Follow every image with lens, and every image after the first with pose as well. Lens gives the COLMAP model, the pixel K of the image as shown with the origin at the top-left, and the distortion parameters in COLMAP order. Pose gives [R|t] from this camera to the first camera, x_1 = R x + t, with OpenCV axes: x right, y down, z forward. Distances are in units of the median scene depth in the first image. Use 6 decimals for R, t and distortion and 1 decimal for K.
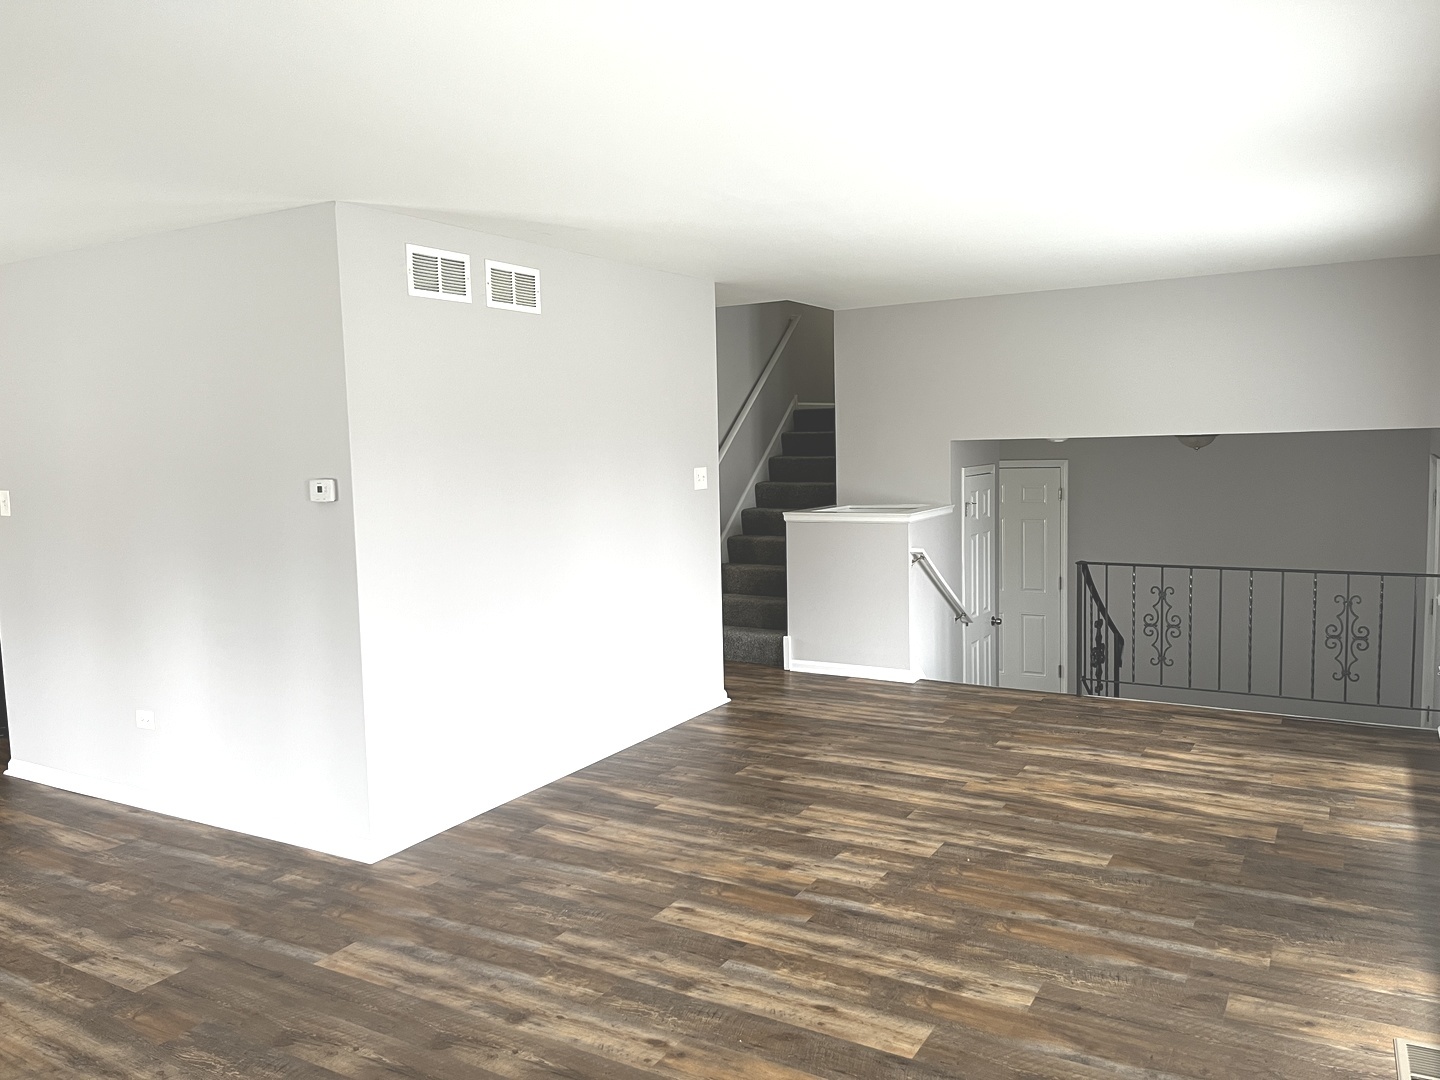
lens RADIAL K [[1084.5, 0, 715.5], [0, 1084.5, 539.0], [0, 0, 1]] dist [0.068260, -0.095019]
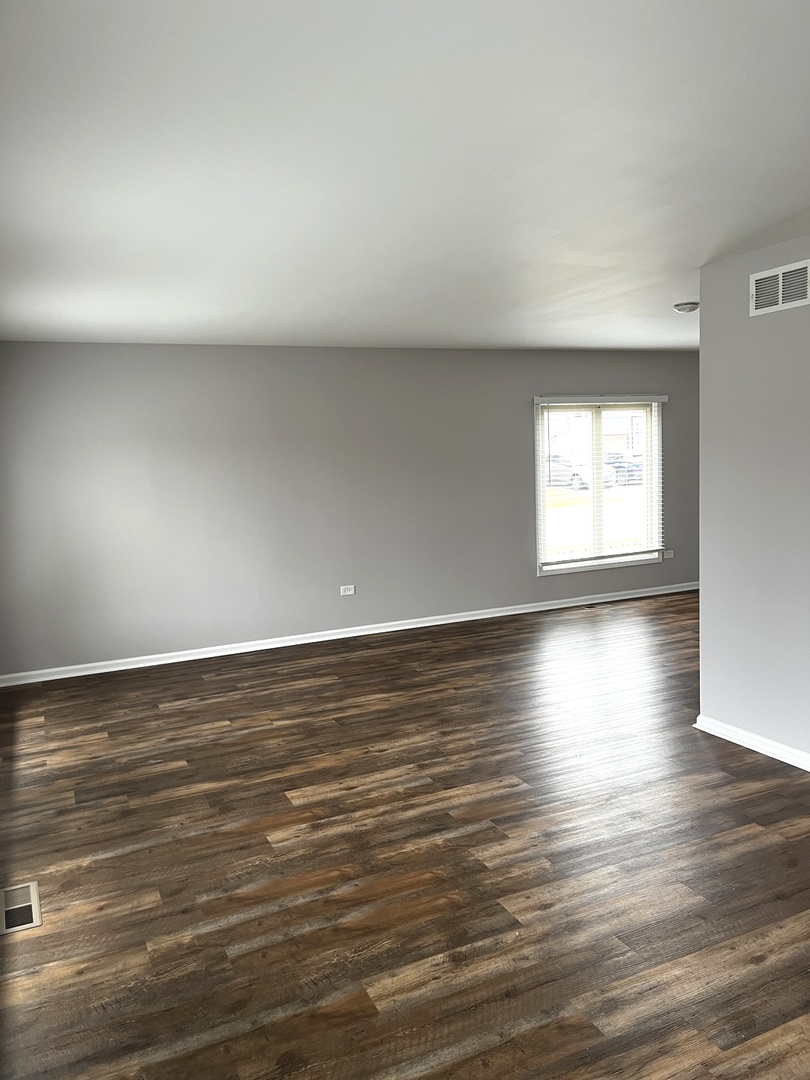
lens RADIAL K [[813.4, 0, 405.0], [0, 813.4, 540.0], [0, 0, 1]] dist [0.068260, -0.095019]
pose [[-0.571248, 0.138388, -0.809027, 0.846443], [-0.019544, 0.983111, 0.181966, -0.156269], [0.820545, 0.119759, -0.558896, 1.417549]]
